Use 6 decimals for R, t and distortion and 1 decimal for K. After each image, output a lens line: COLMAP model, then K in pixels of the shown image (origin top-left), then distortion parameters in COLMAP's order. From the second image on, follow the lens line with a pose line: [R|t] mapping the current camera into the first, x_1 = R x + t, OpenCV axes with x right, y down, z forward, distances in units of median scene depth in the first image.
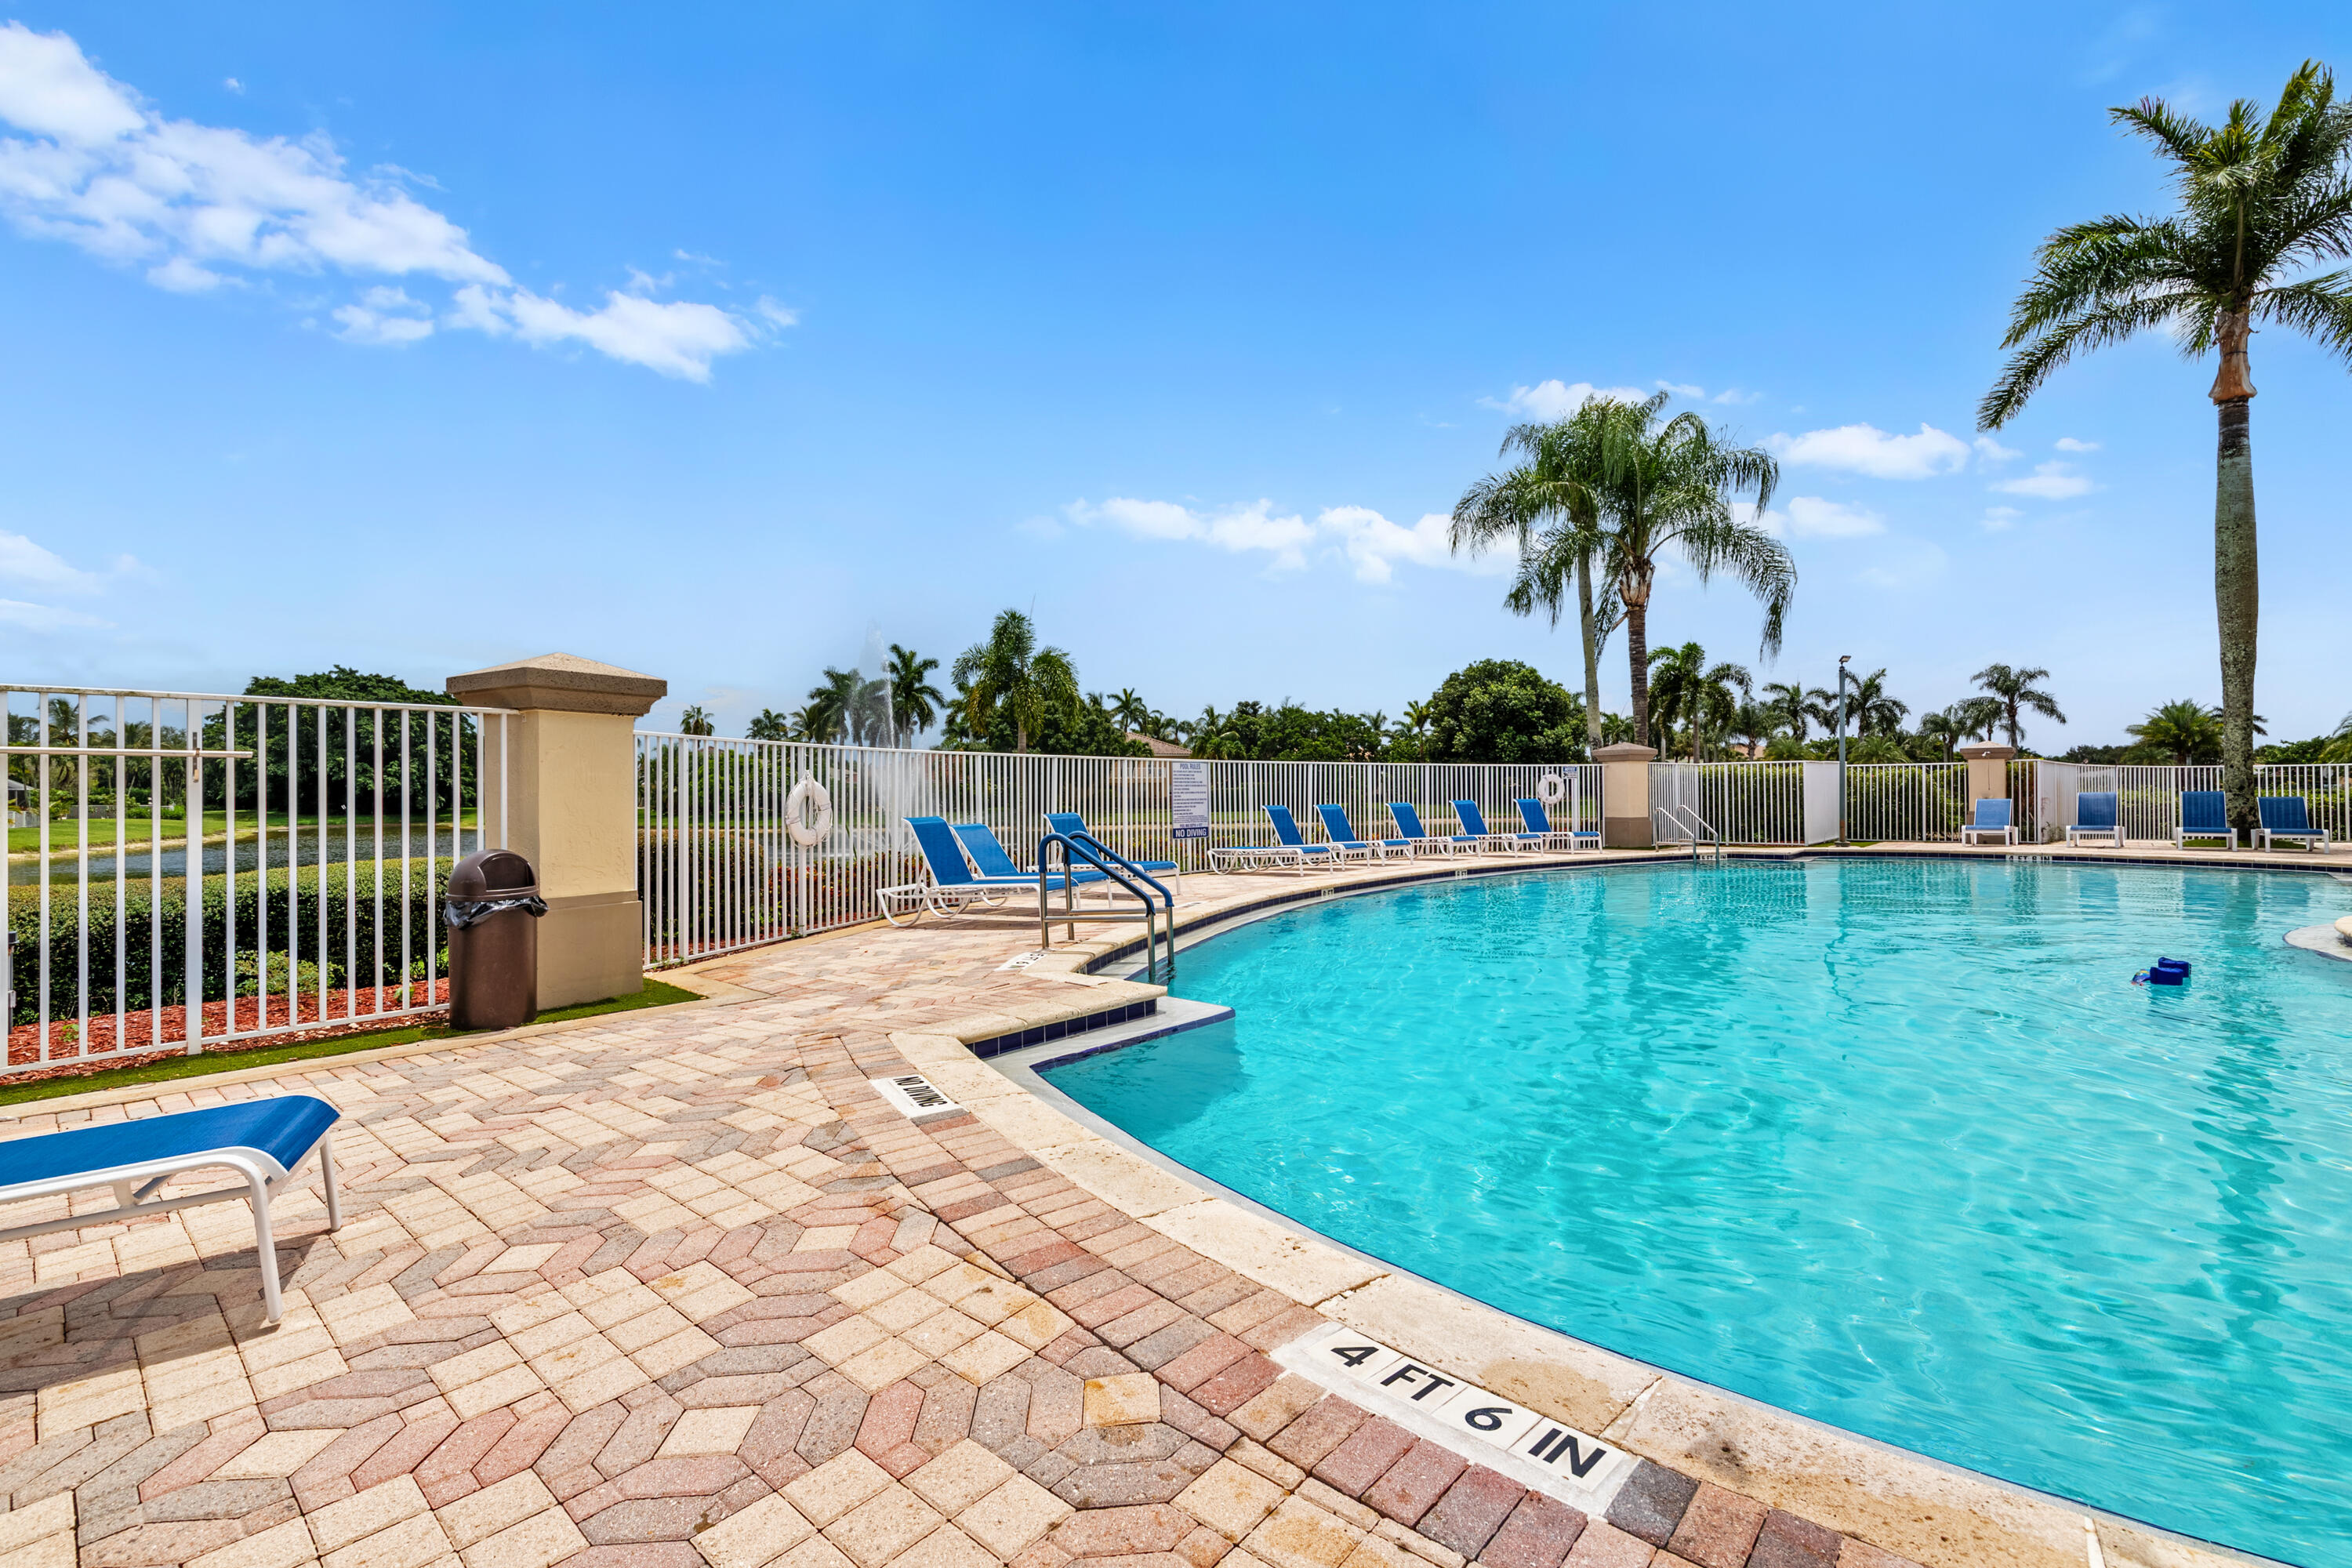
lens RADIAL K [[1029.2, 0, 1164.8], [0, 1029.2, 786.6], [0, 0, 1]] dist [0.001010, -0.000157]
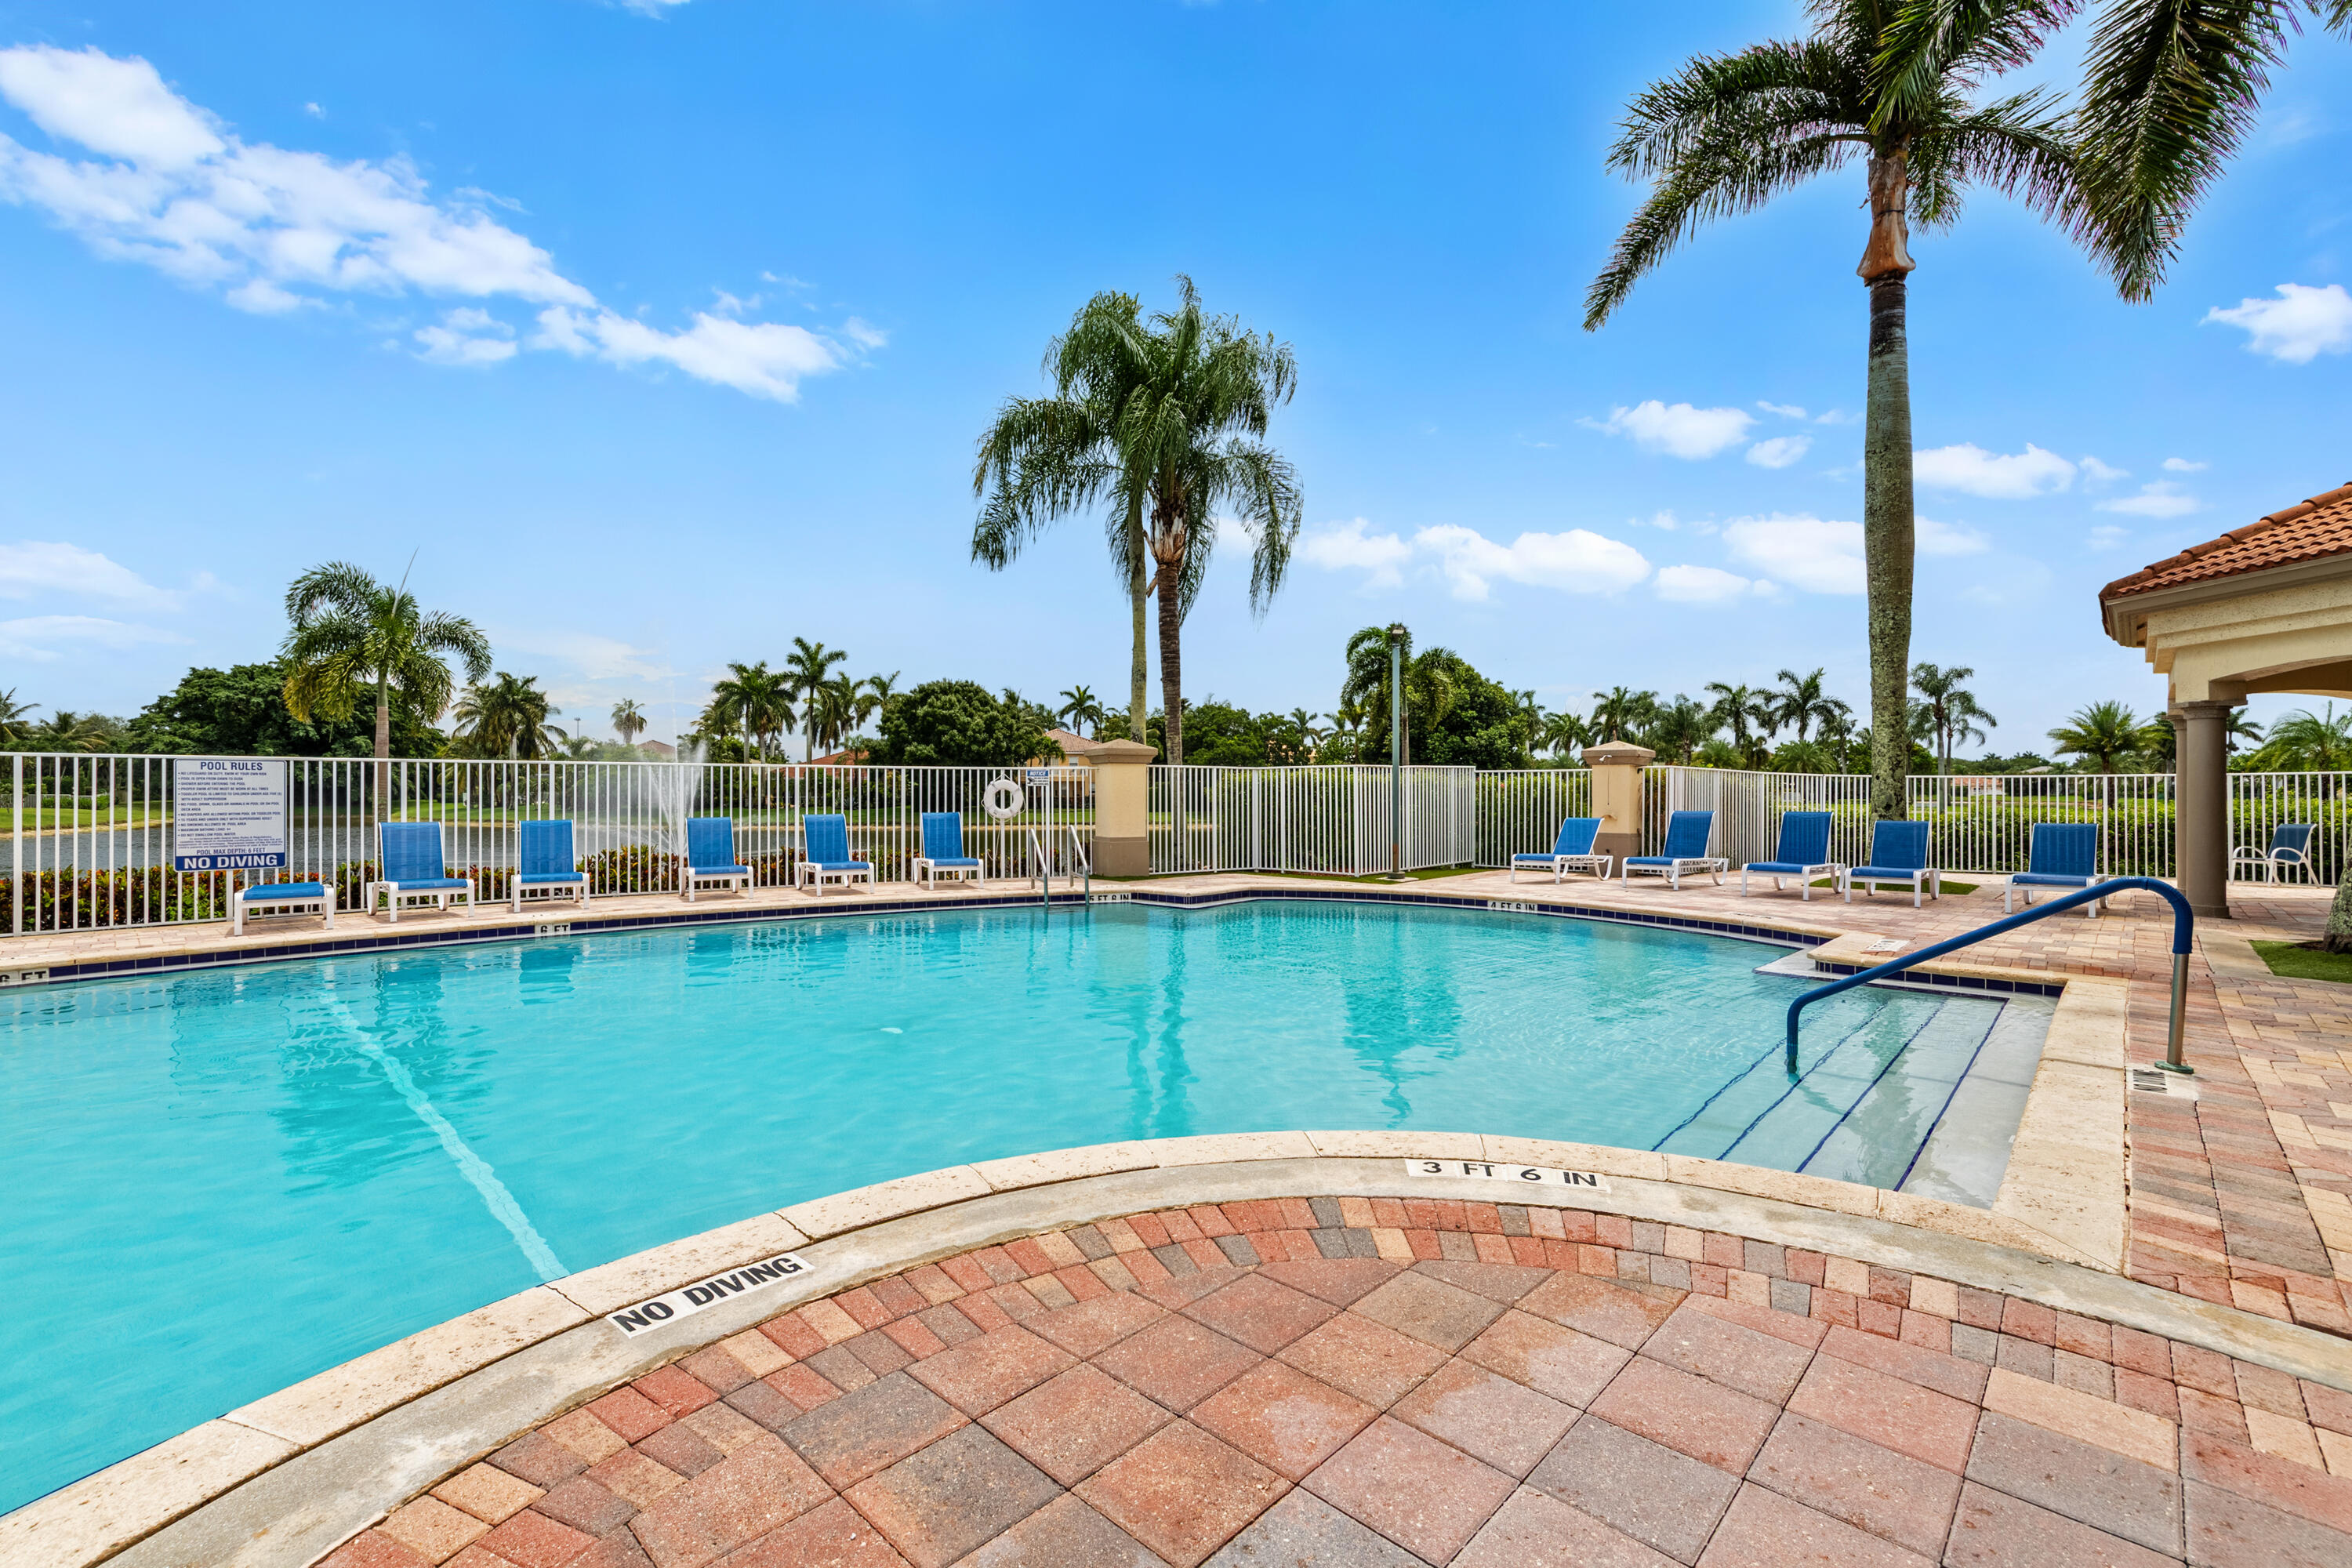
lens RADIAL K [[1018.0, 0, 1172.5], [0, 1018.0, 789.3], [0, 0, 1]] dist [0.001539, 0.000303]
pose [[0.999806, 0.008911, -0.017576, 0.154219], [-0.008837, 0.999952, 0.004245, -0.002722], [0.017613, -0.004089, 0.999837, 0.074890]]
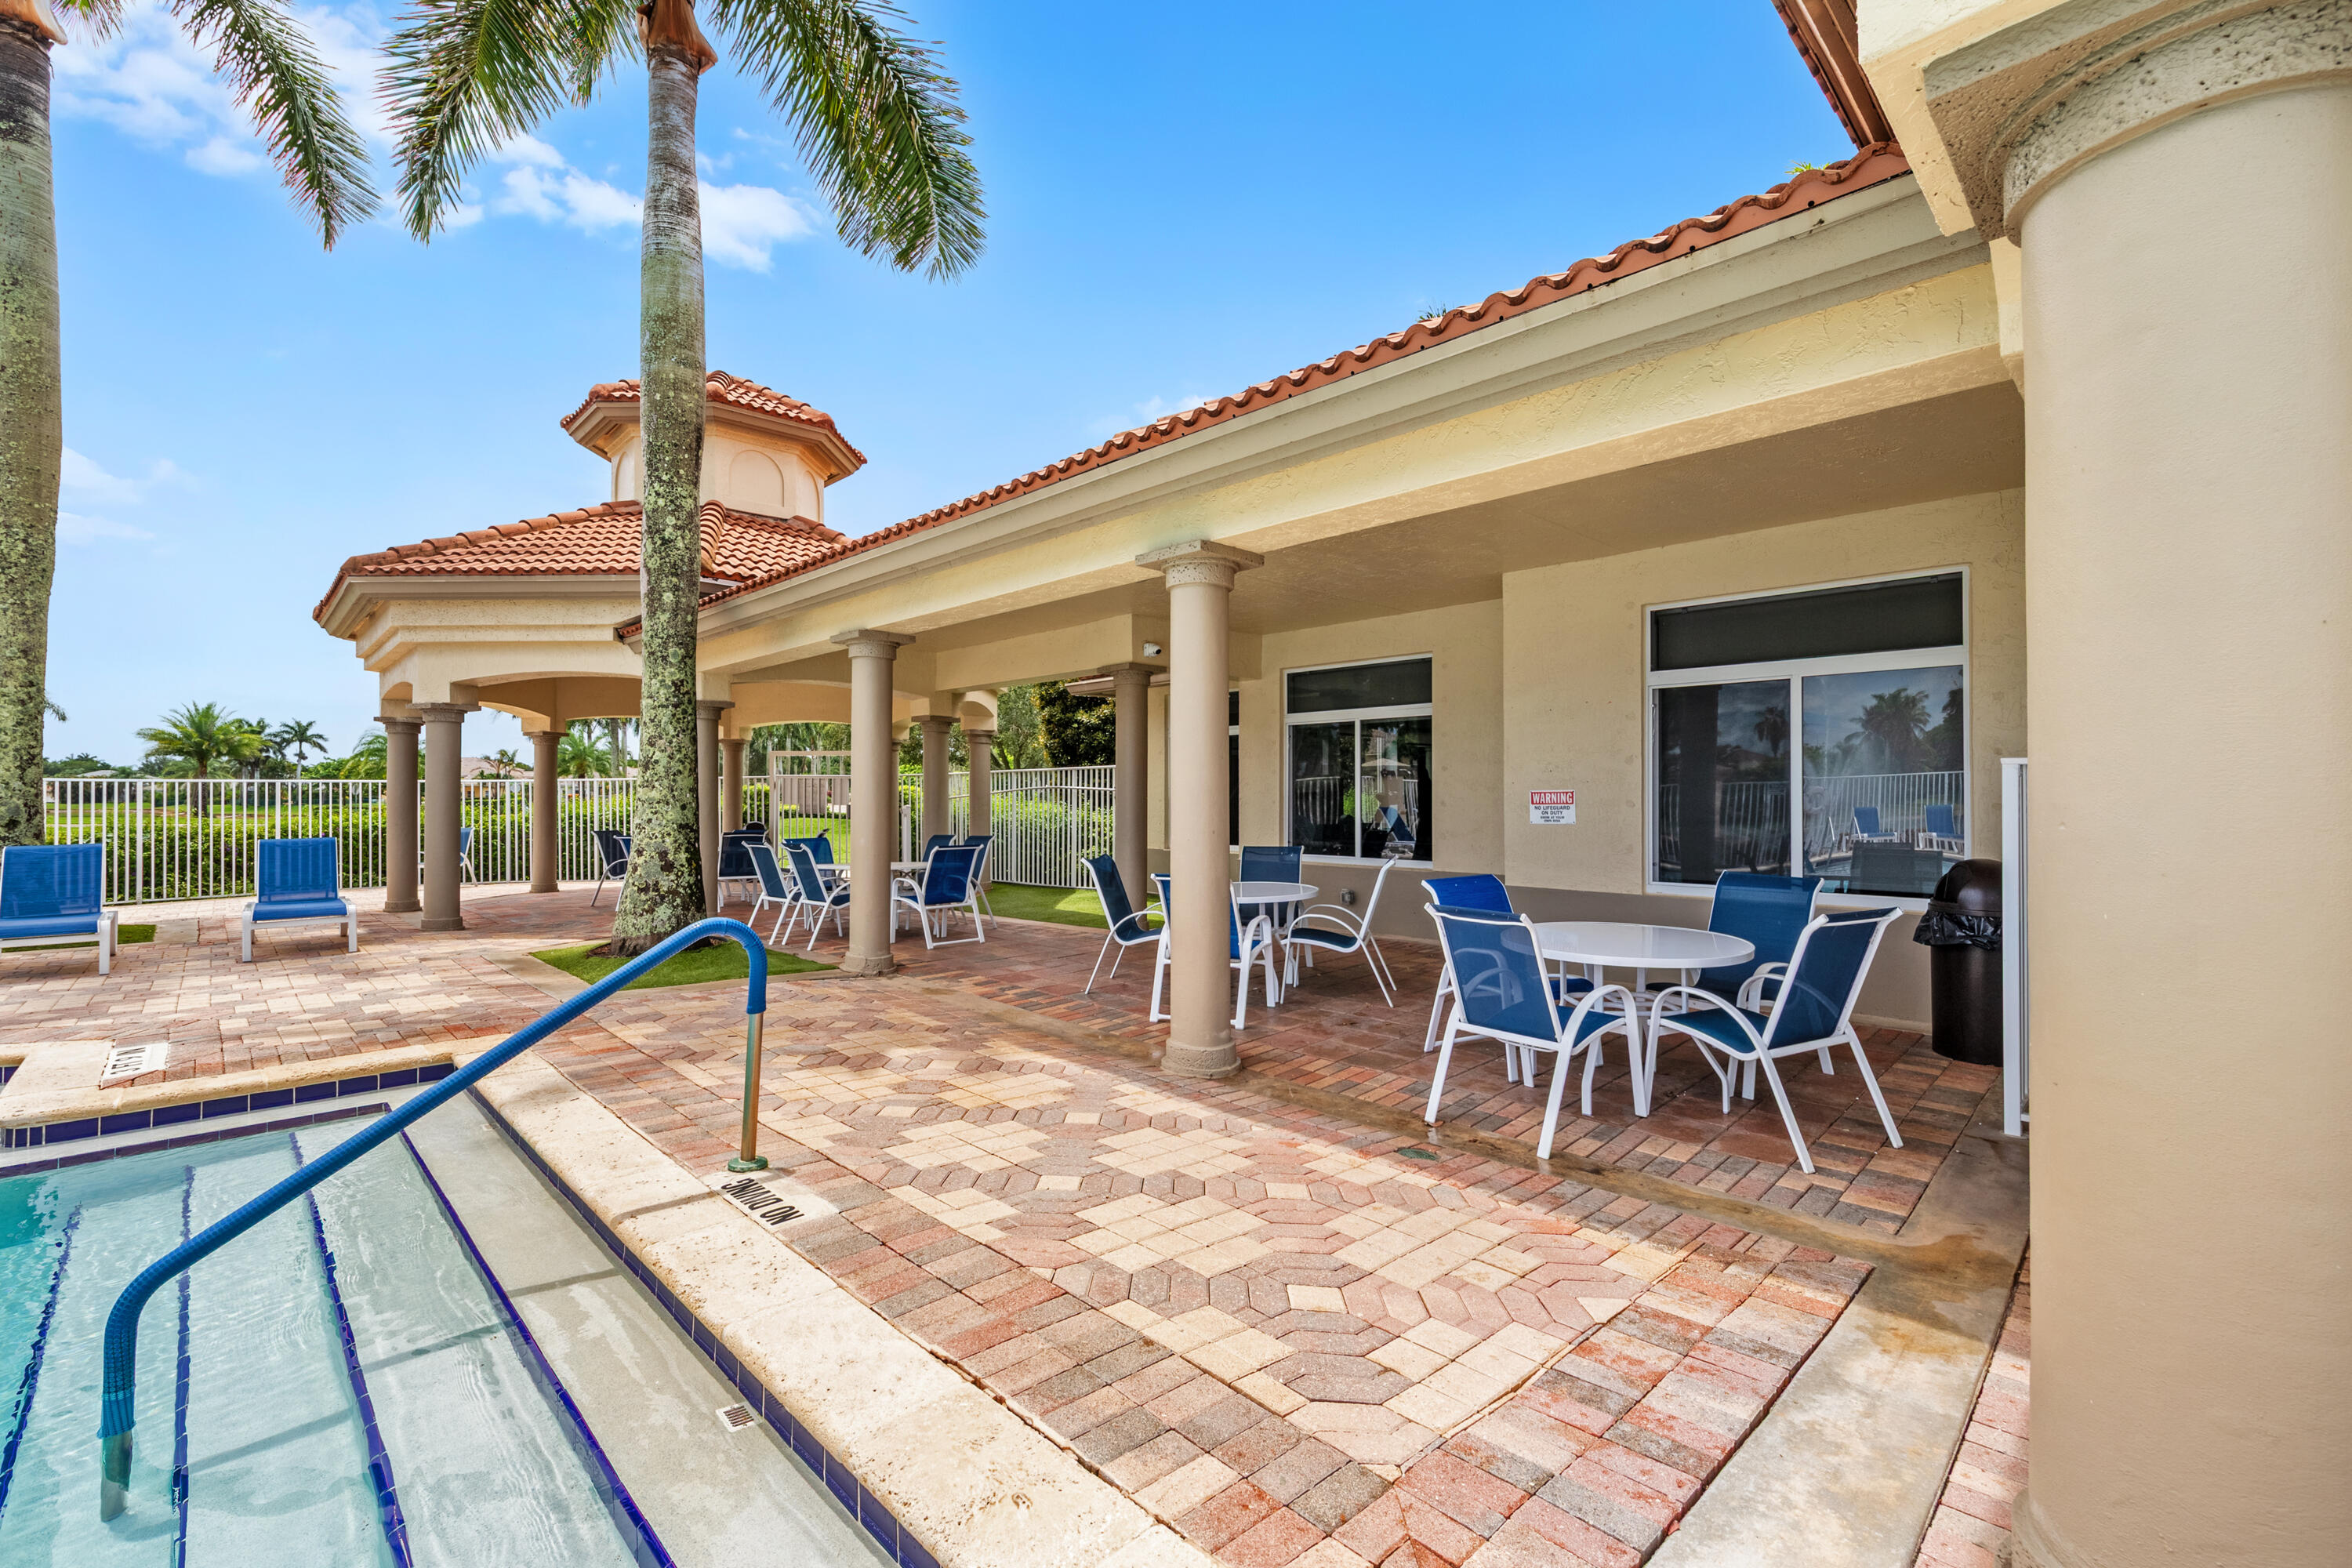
lens RADIAL K [[1018.0, 0, 1172.5], [0, 1018.0, 789.3], [0, 0, 1]] dist [0.001539, 0.000303]
pose [[0.069754, 0.015286, 0.997447, 0.169502], [-0.004882, 0.999876, -0.014982, -0.002820], [-0.997552, -0.003824, 0.069820, 0.118552]]
